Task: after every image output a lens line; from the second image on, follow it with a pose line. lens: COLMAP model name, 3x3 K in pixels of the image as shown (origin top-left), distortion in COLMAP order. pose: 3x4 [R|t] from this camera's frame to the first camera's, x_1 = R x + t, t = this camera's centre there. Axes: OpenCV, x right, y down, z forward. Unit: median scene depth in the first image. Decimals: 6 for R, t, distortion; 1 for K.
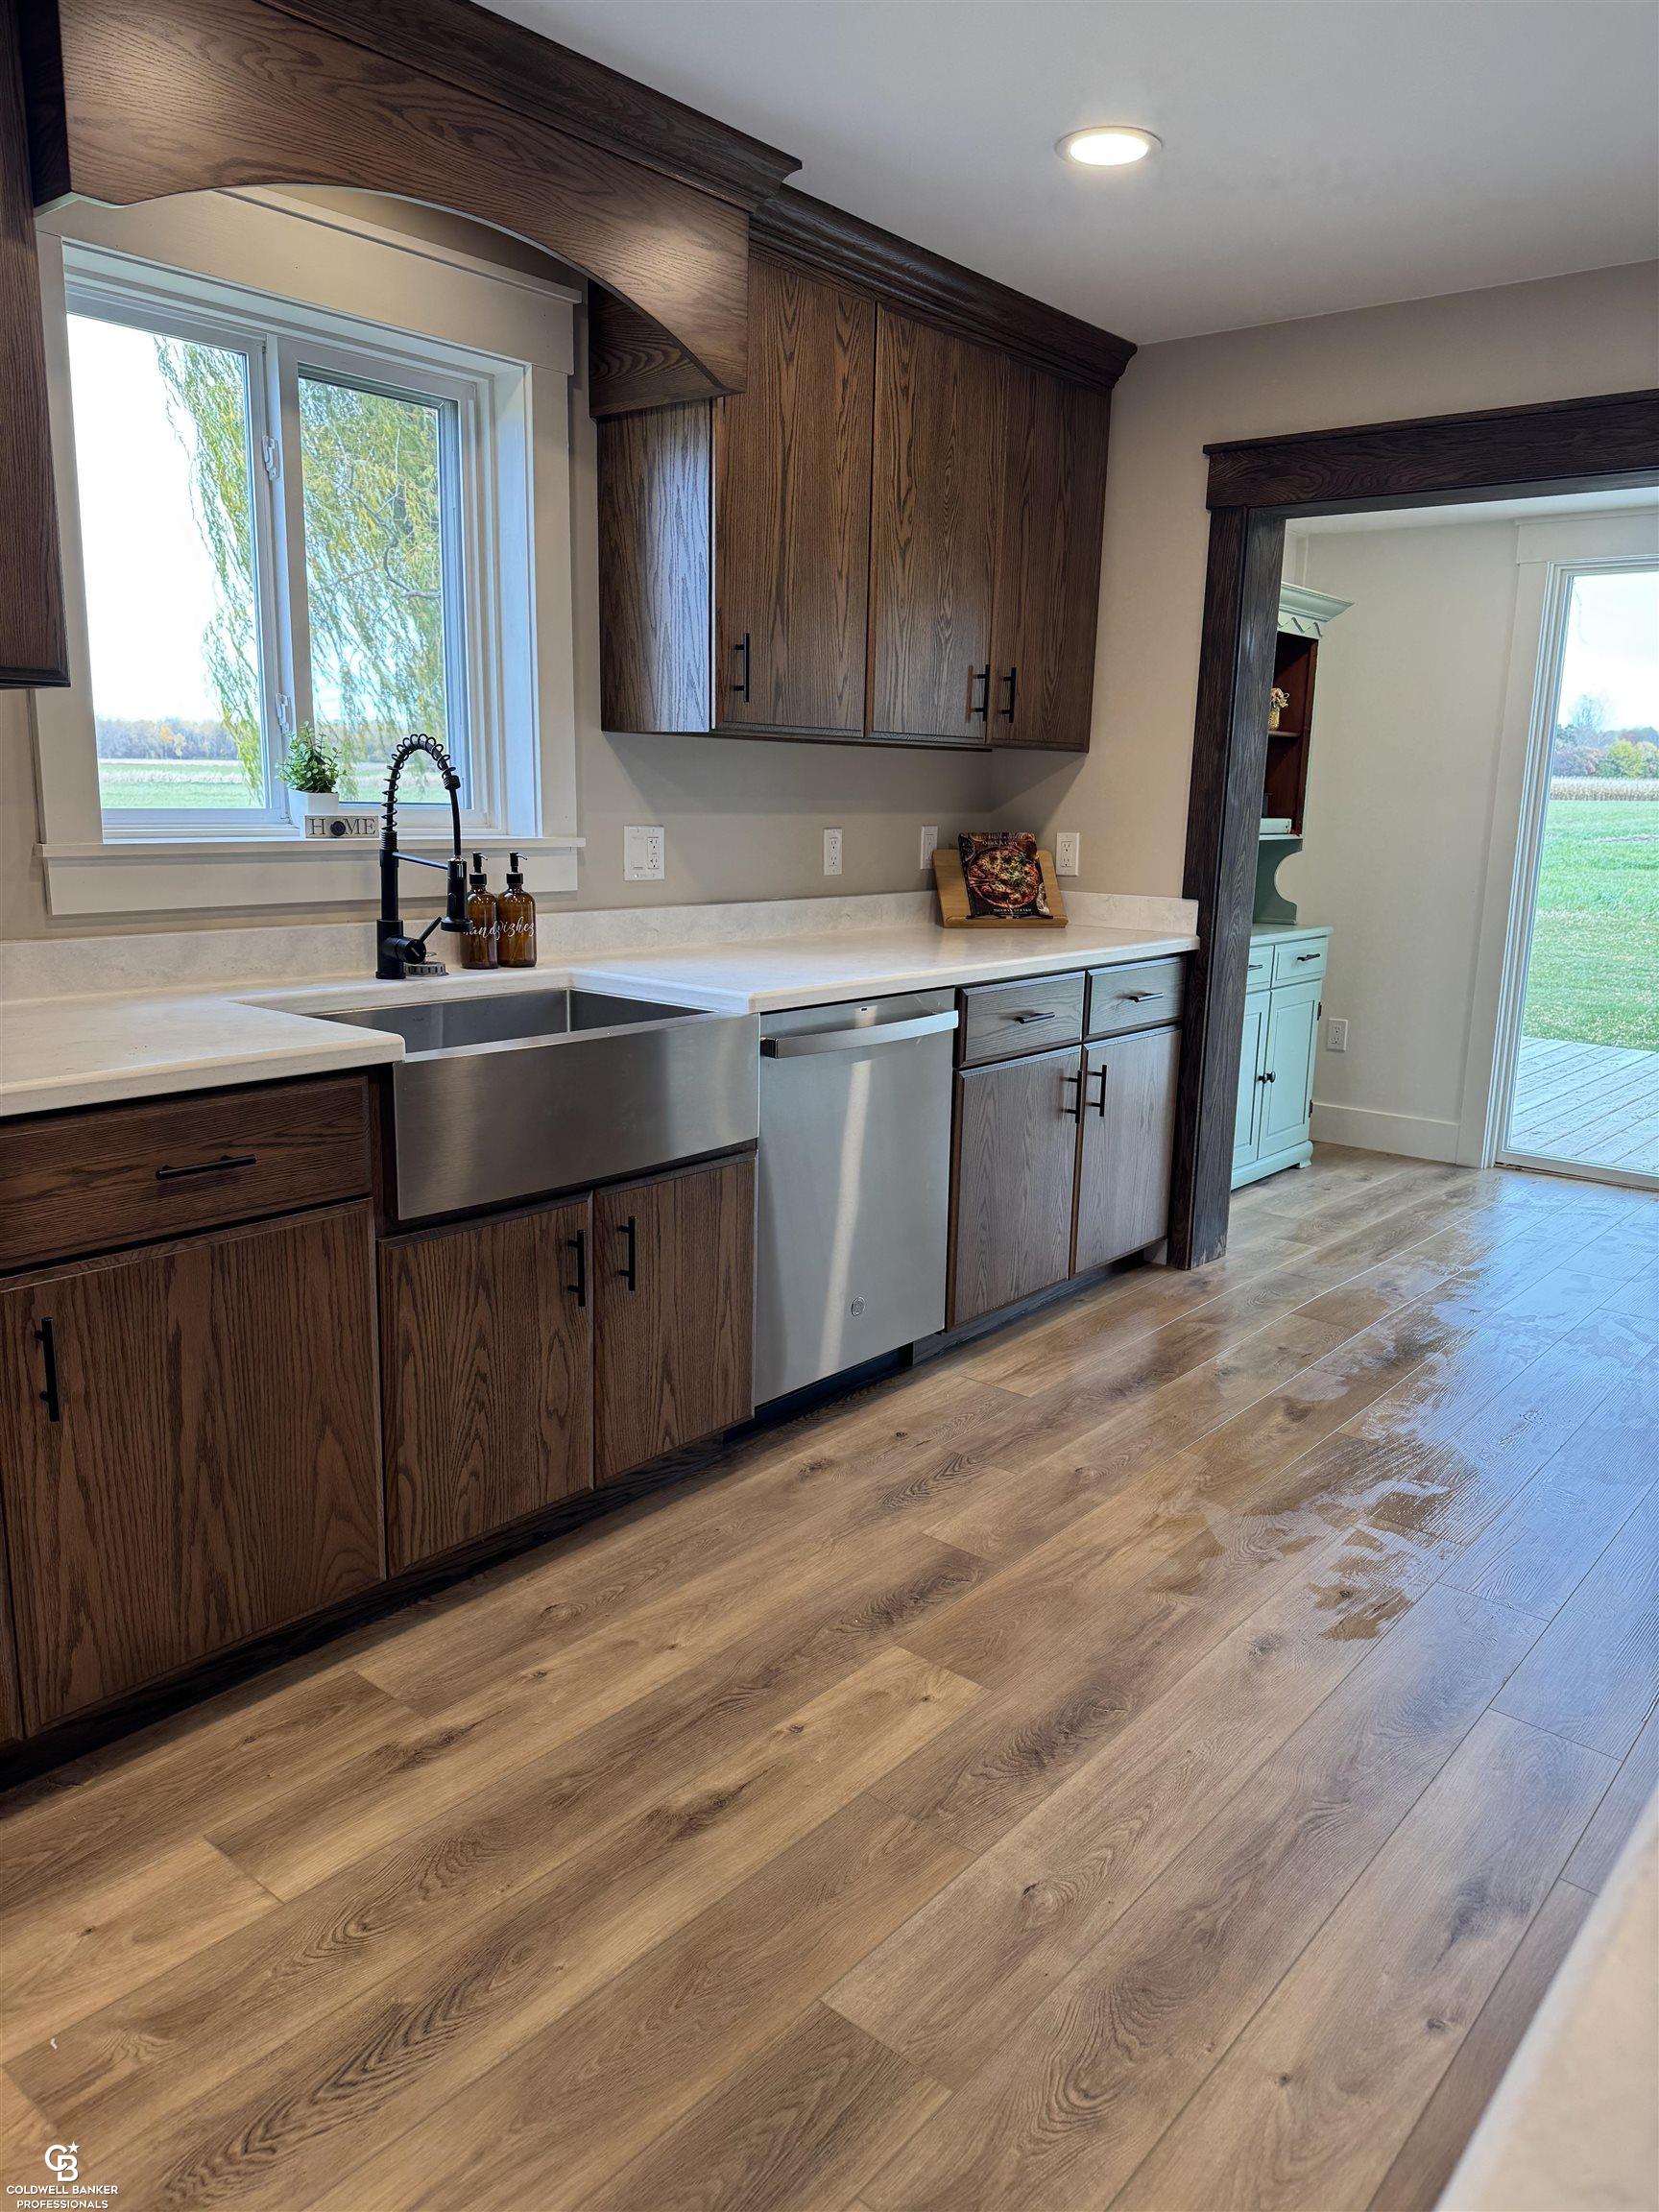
lens RADIAL K [[1581.5, 0, 834.7], [0, 1581.5, 1103.6], [0, 0, 1]] dist [0.063104, -0.035577]
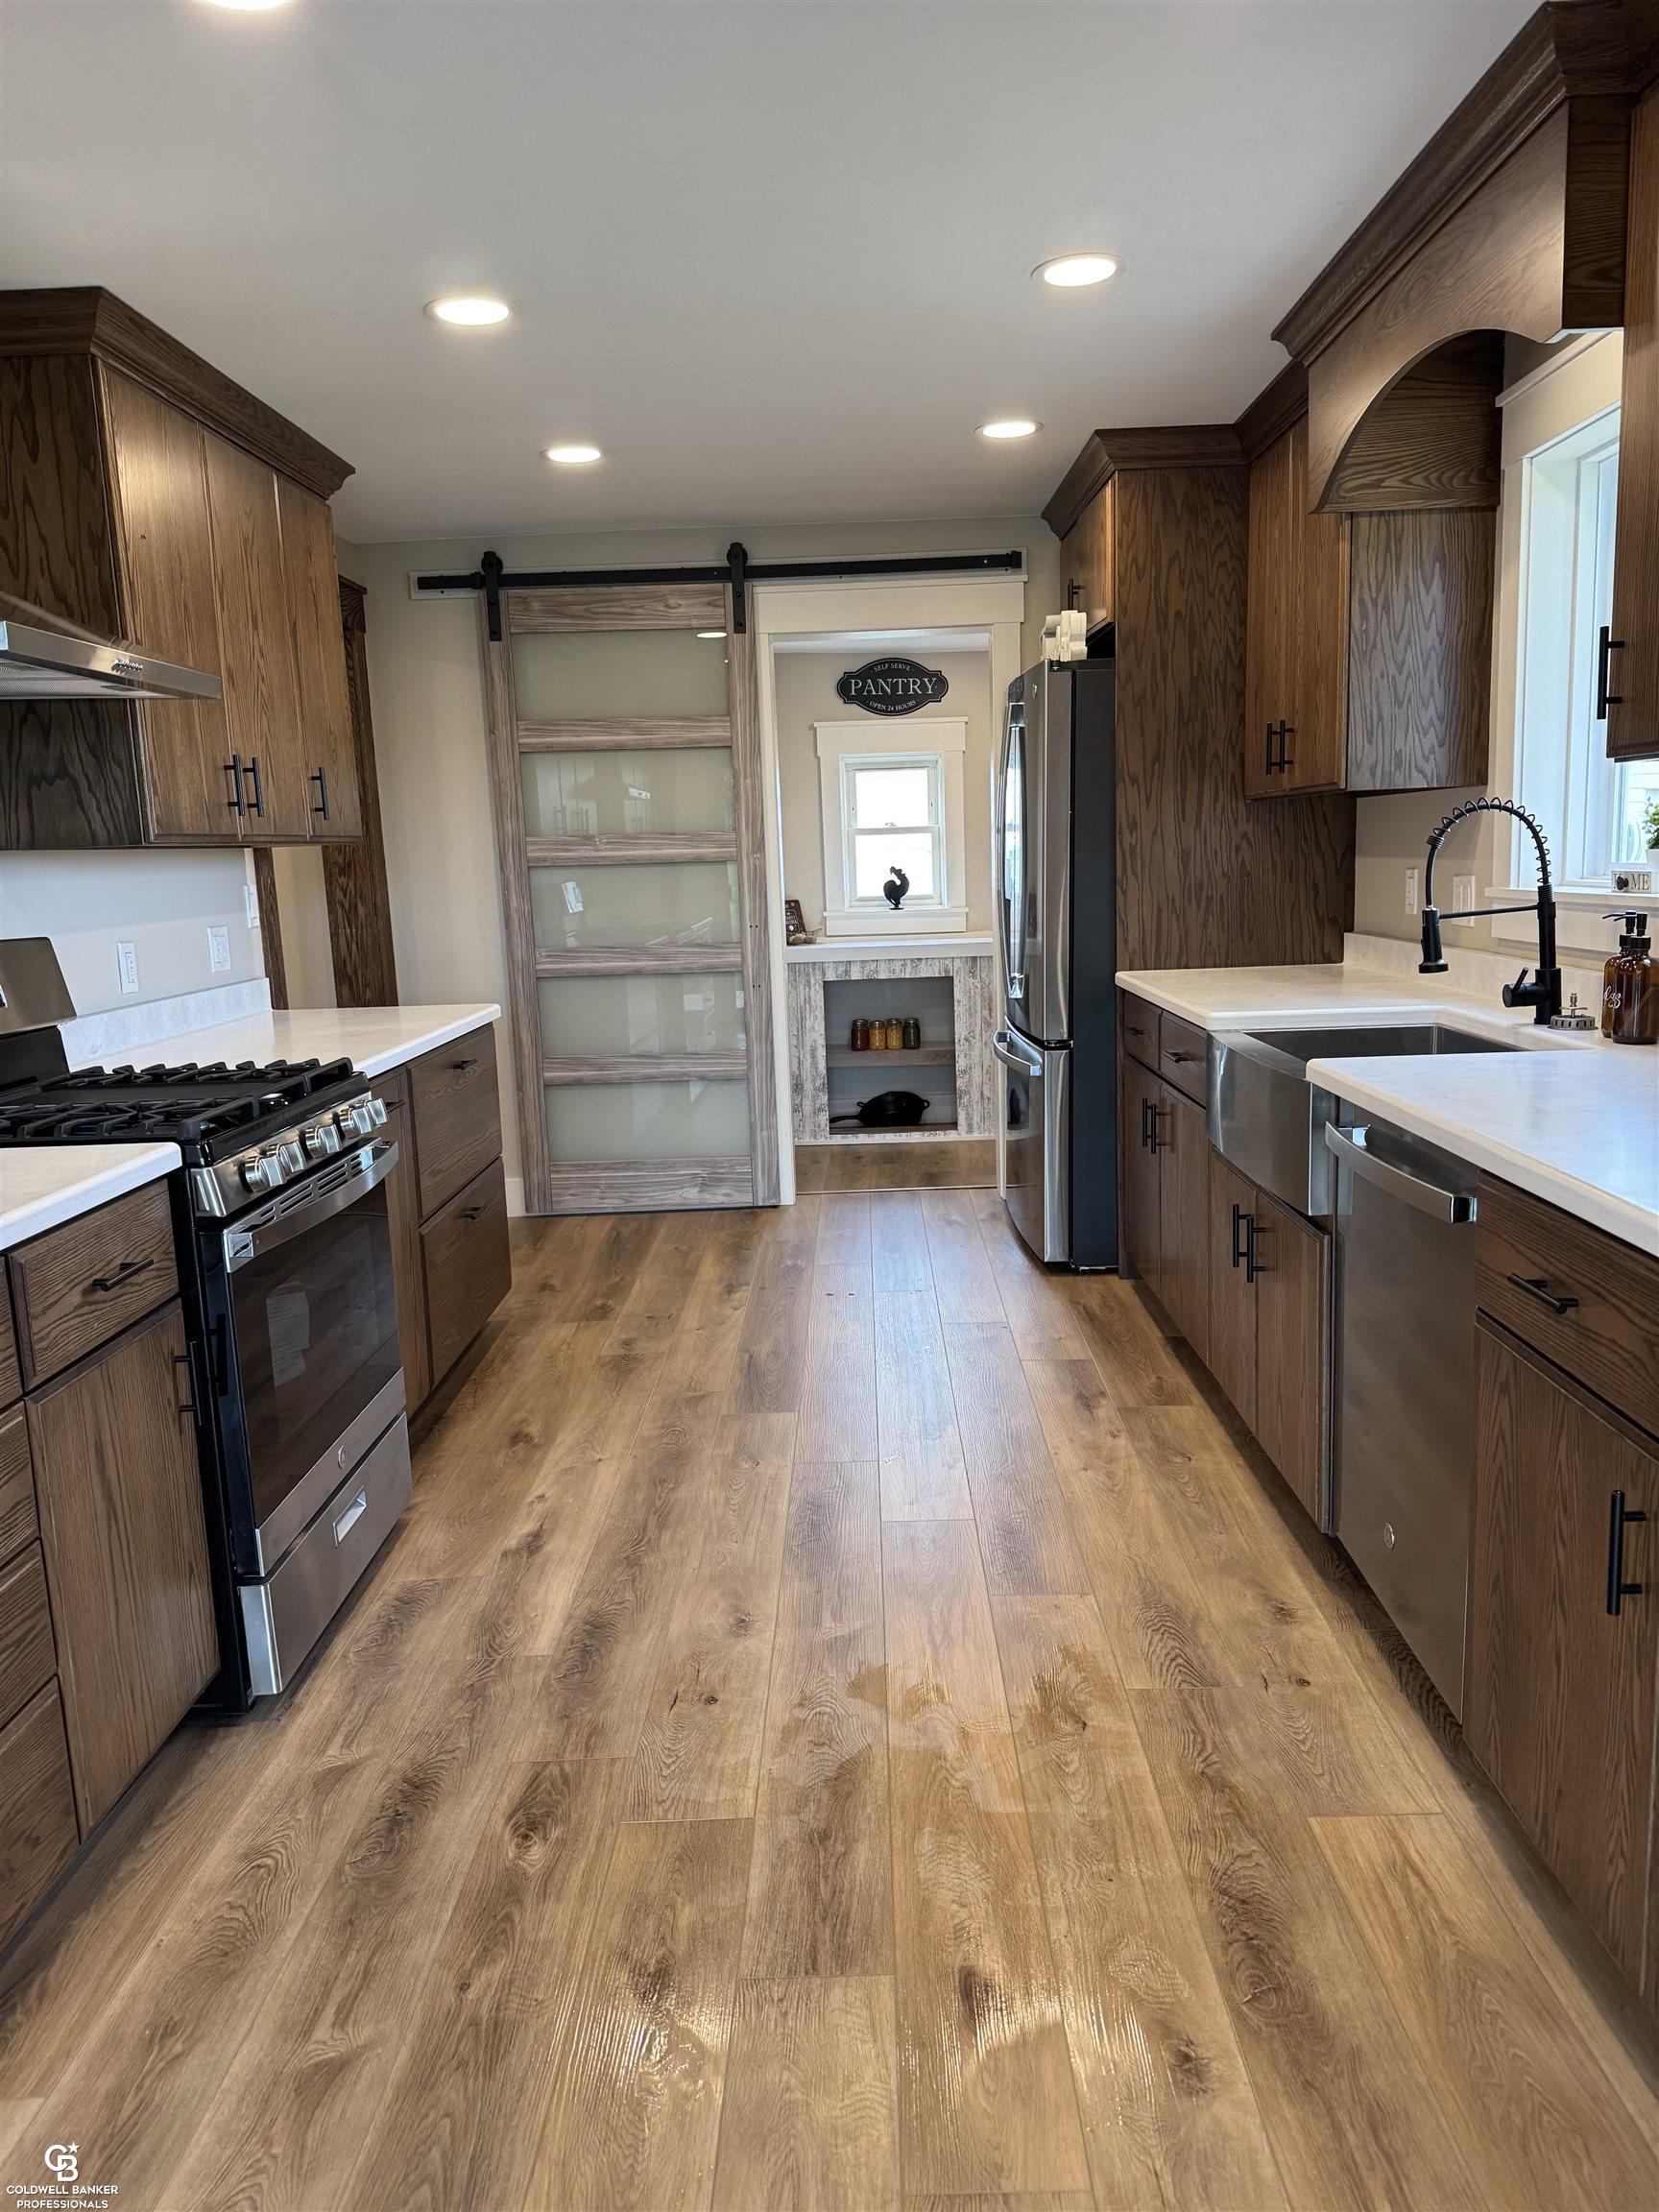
lens RADIAL K [[1581.5, 0, 834.7], [0, 1581.5, 1103.6], [0, 0, 1]] dist [0.063104, -0.035577]
pose [[-0.780543, 0.103654, -0.616448, 0.865854], [-0.113735, 0.946147, 0.303102, -0.343427], [0.614668, 0.306696, -0.726719, 1.740576]]
